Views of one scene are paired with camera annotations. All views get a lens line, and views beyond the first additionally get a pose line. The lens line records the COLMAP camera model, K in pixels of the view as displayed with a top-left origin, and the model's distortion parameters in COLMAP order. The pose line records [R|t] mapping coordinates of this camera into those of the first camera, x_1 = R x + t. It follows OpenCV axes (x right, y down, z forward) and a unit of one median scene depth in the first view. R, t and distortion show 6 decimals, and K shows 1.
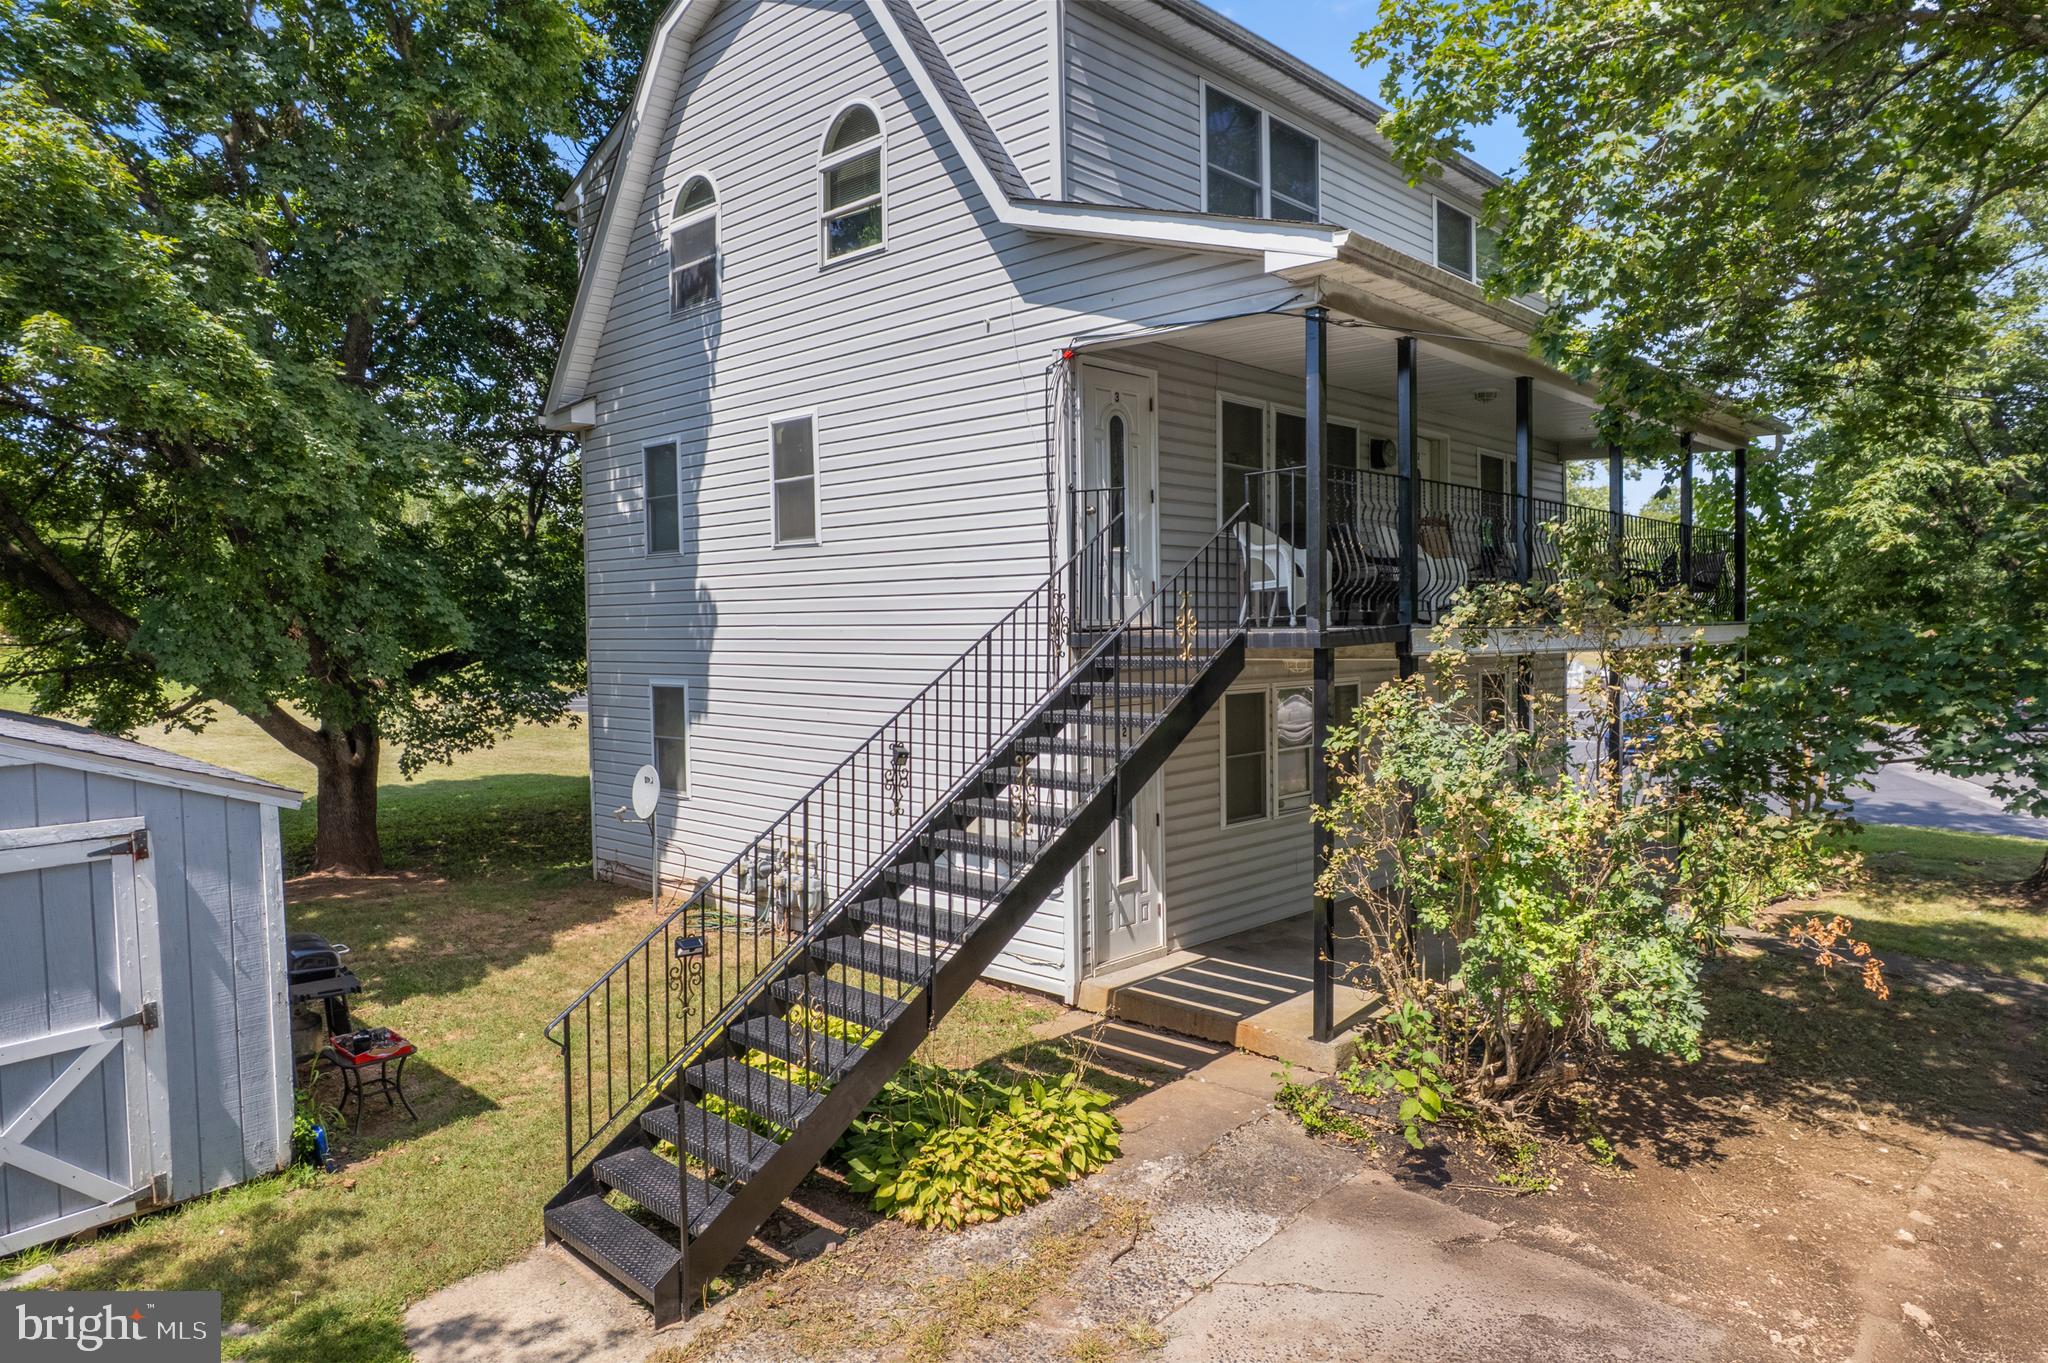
lens RADIAL K [[1290.6, 0, 1024.0], [0, 1290.6, 681.5], [0, 0, 1]] dist [0.033162, 0.001611]
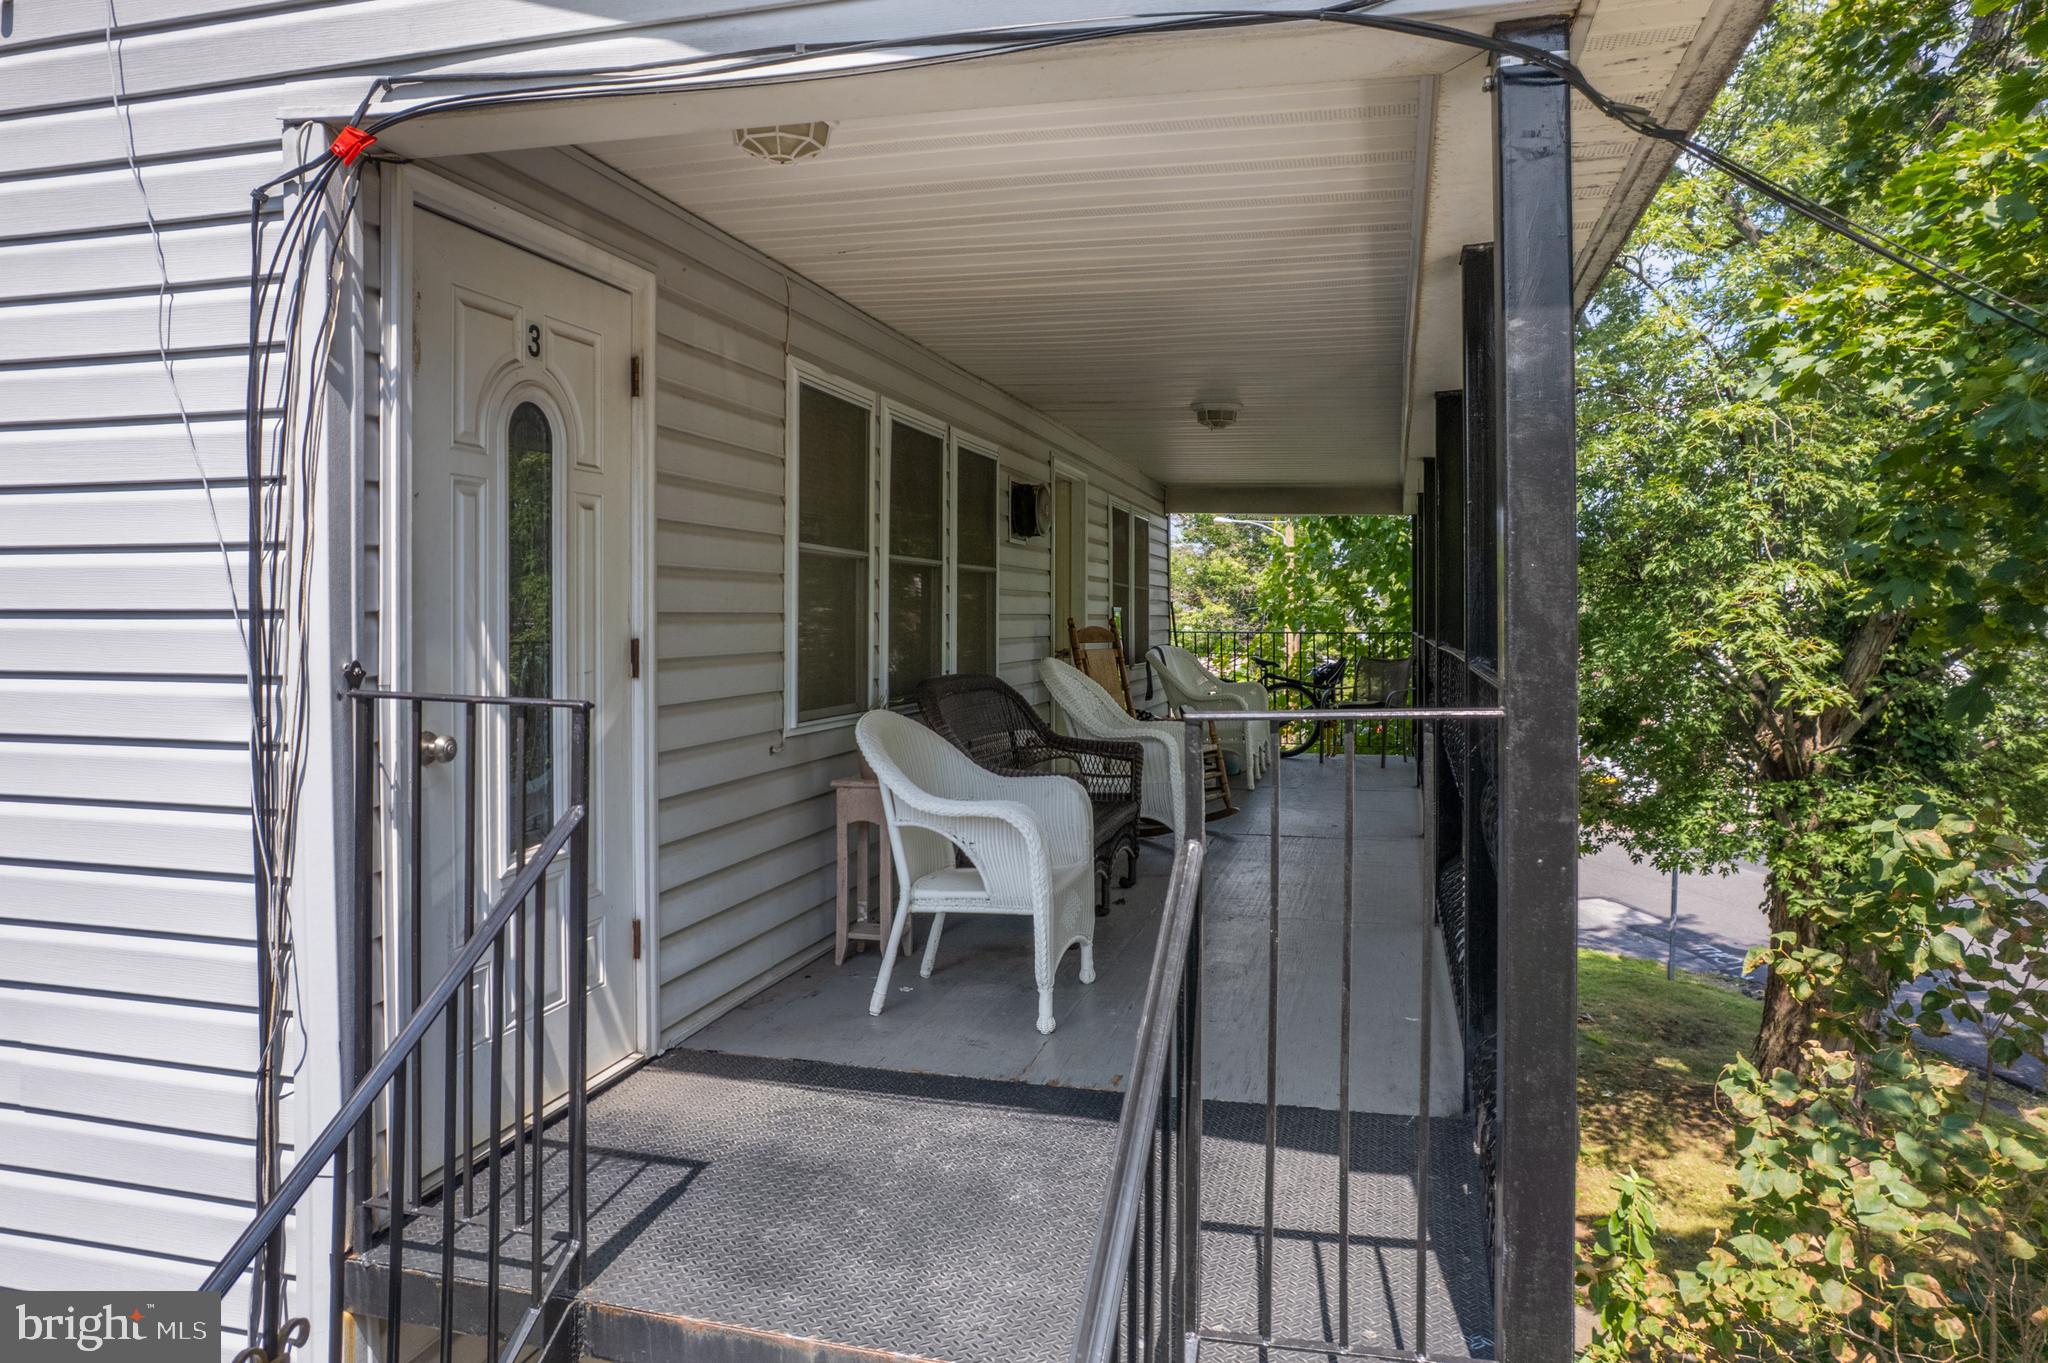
lens RADIAL K [[1331.7, 0, 1022.3], [0, 1331.7, 611.8], [0, 0, 1]] dist [-0.042832, 0.000681]
pose [[0.880754, 0.013449, 0.473384, 0.029047], [0.007464, 0.999078, -0.042272, -0.149337], [-0.473516, 0.040765, 0.879841, 0.706512]]
